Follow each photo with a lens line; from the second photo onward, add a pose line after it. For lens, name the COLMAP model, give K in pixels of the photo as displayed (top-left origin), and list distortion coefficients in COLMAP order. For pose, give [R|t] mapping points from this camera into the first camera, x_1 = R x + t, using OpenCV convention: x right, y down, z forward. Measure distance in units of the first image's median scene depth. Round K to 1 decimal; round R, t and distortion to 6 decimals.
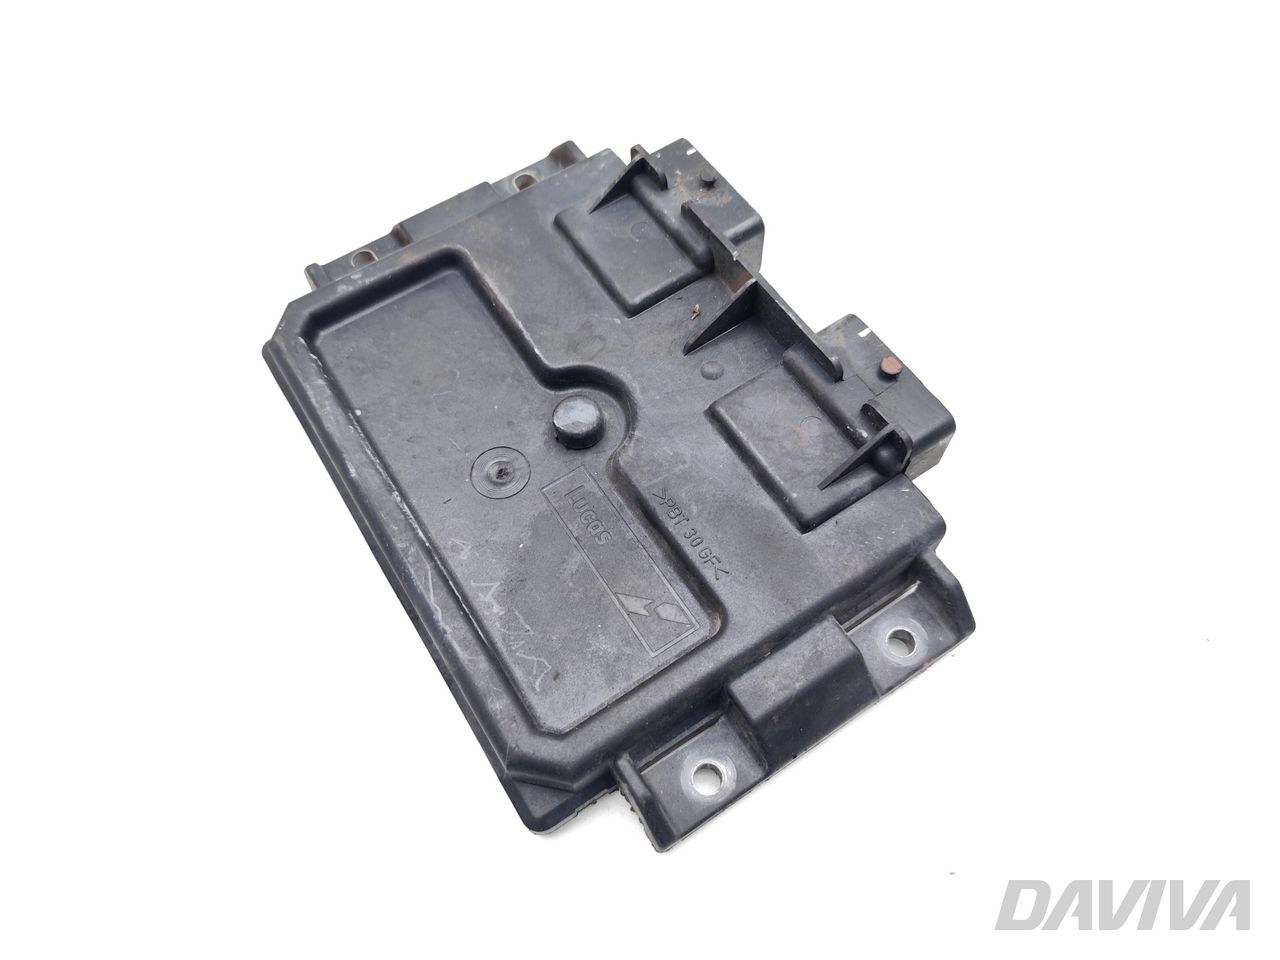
lens RADIAL K [[876.6, 0, 636.5], [0, 876.6, 502.4], [0, 0, 1]] dist [0.046277, -0.001023]
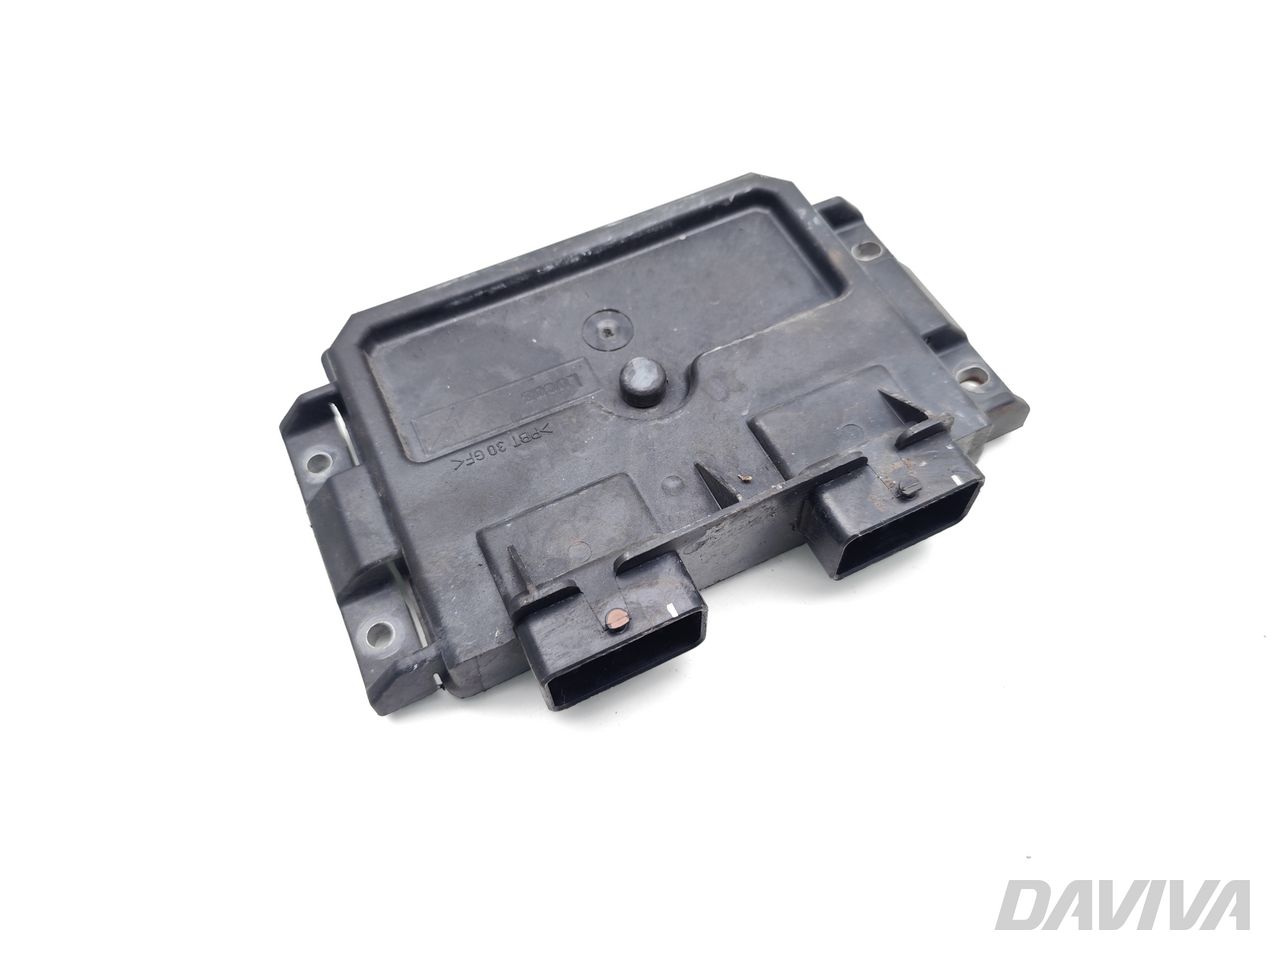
lens RADIAL K [[897.9, 0, 640.0], [0, 897.9, 480.0], [0, 0, 1]] dist [0.051766, -0.000991]
pose [[-0.125737, 0.869641, -0.477403, 0.565491], [-0.878585, 0.125878, 0.460699, -0.582074], [0.460738, 0.477366, 0.748226, 0.229751]]
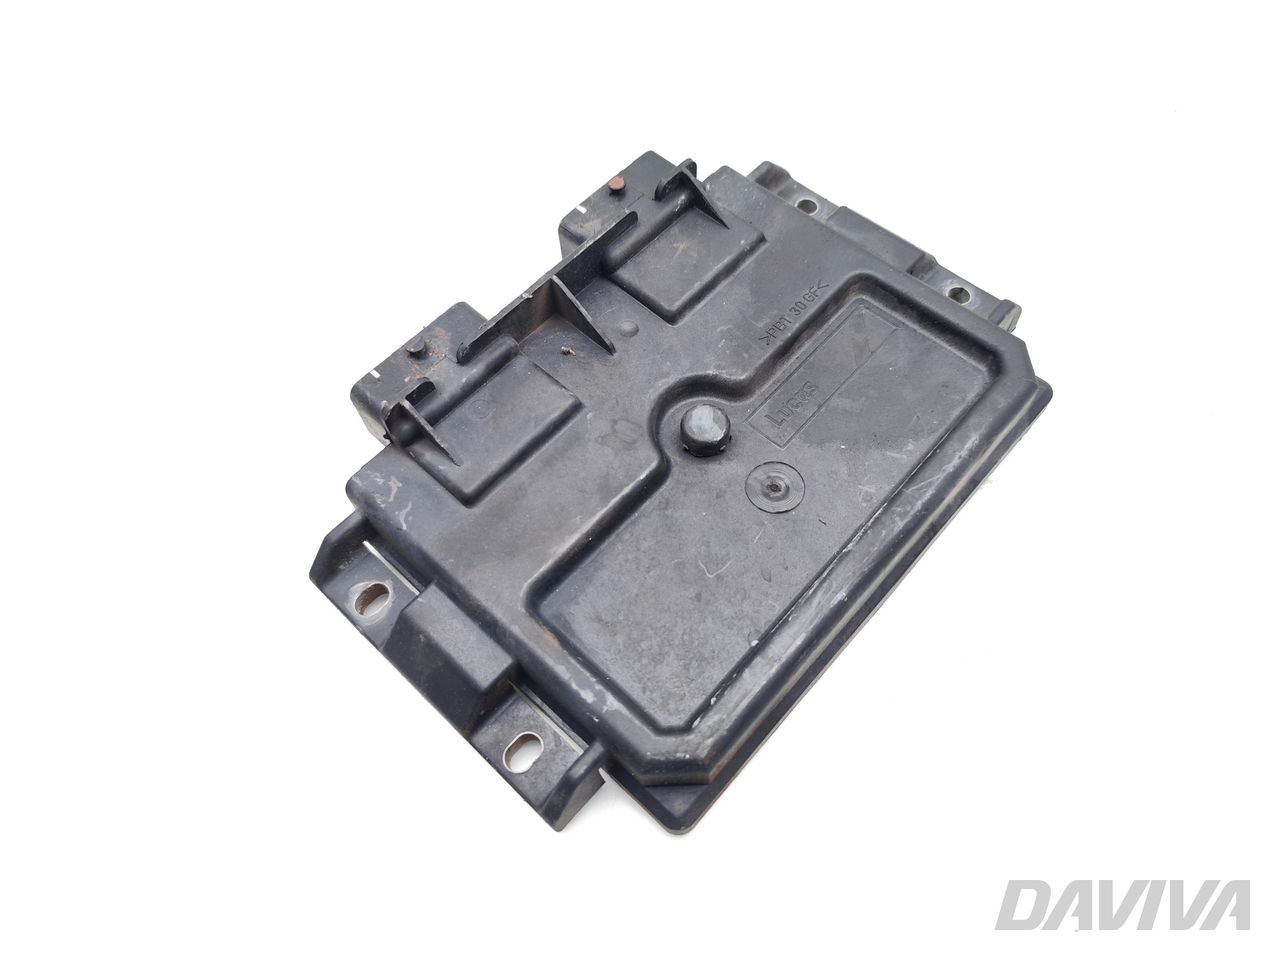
lens RADIAL K [[876.6, 0, 636.5], [0, 876.6, 502.4], [0, 0, 1]] dist [0.046277, -0.001023]
pose [[-0.244973, -0.838805, 0.486205, -0.614055], [0.889431, 0.005161, 0.457040, -0.629630], [-0.385877, 0.544408, 0.744795, 0.316026]]
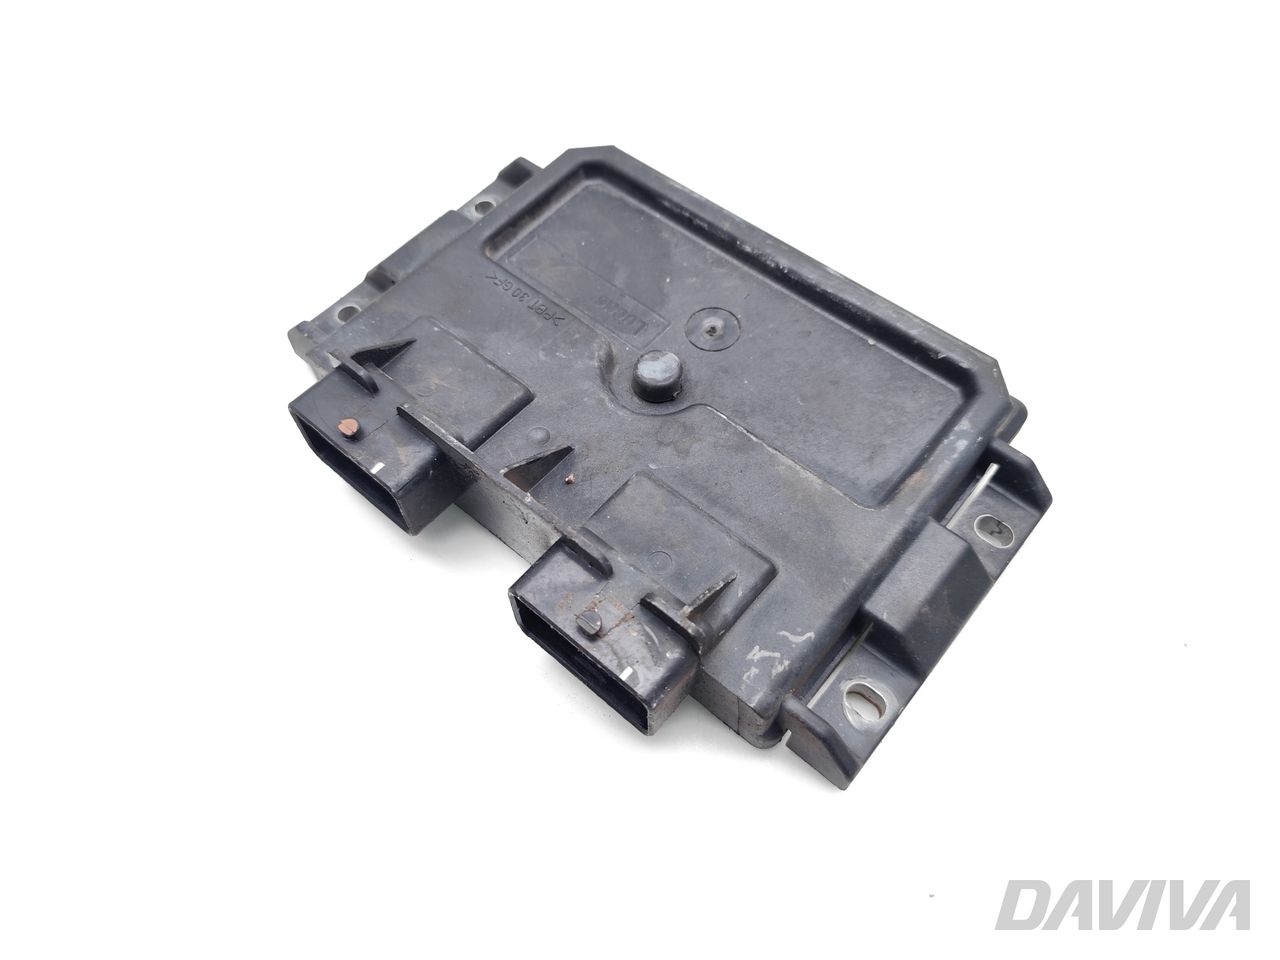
lens RADIAL K [[897.9, 0, 640.0], [0, 897.9, 480.0], [0, 0, 1]] dist [0.051766, -0.000991]
pose [[-0.957613, 0.272565, -0.093194, 0.083973], [-0.226833, -0.514113, 0.827184, -1.013135], [0.177549, 0.813262, 0.554149, 0.515893]]
